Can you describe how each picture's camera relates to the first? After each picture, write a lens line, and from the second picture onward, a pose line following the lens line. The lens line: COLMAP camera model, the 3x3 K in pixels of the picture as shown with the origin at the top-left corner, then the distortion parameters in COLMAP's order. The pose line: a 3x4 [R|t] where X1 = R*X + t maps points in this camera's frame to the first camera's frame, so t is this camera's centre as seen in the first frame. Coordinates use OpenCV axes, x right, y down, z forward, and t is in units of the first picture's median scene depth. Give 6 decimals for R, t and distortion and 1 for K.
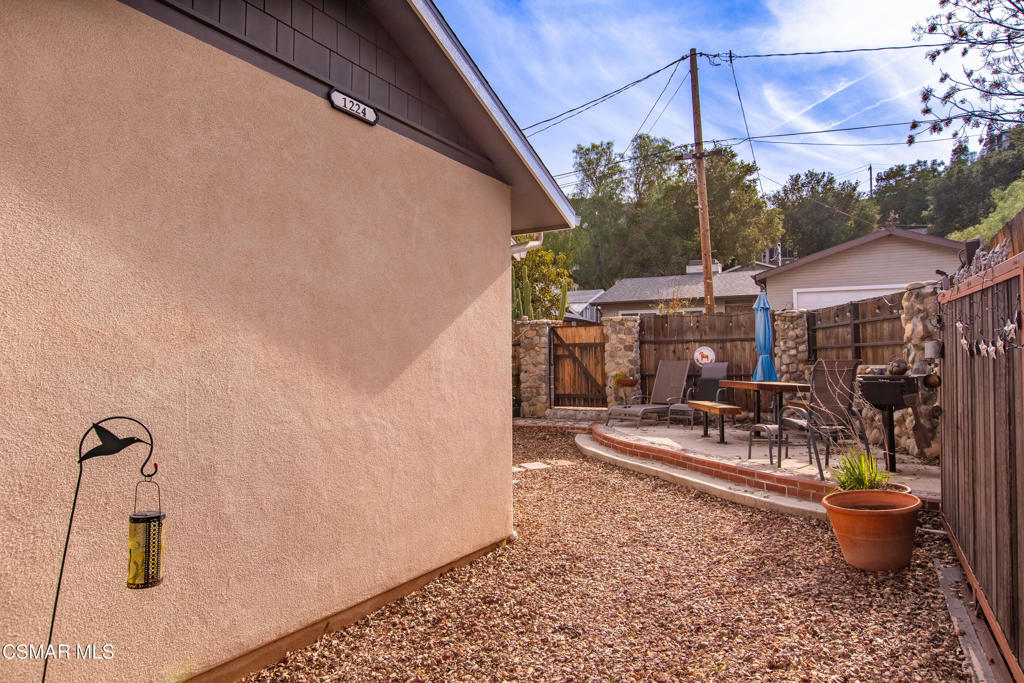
lens RADIAL K [[654.7, 0, 513.3], [0, 654.7, 313.0], [0, 0, 1]] dist [-0.009316, 0.000493]
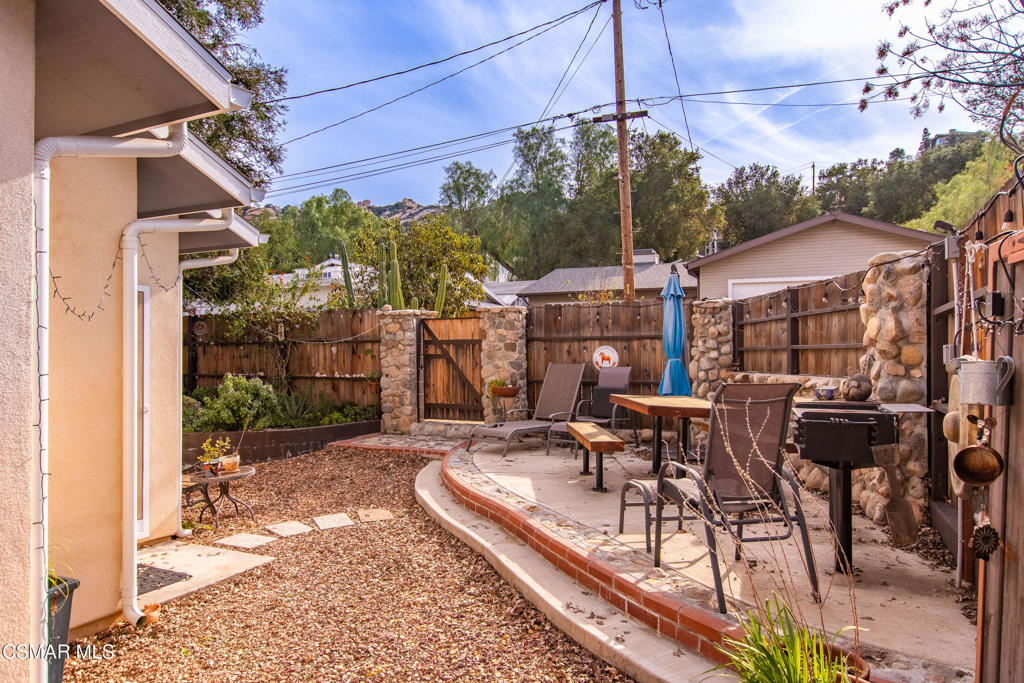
lens RADIAL K [[654.7, 0, 511.9], [0, 654.7, 339.2], [0, 0, 1]] dist [-0.009316, 0.000493]
pose [[0.997161, 0.006694, 0.074998, 0.109439], [-0.010502, 0.998669, 0.050490, 0.004749], [-0.074560, -0.051134, 0.995905, 0.207359]]
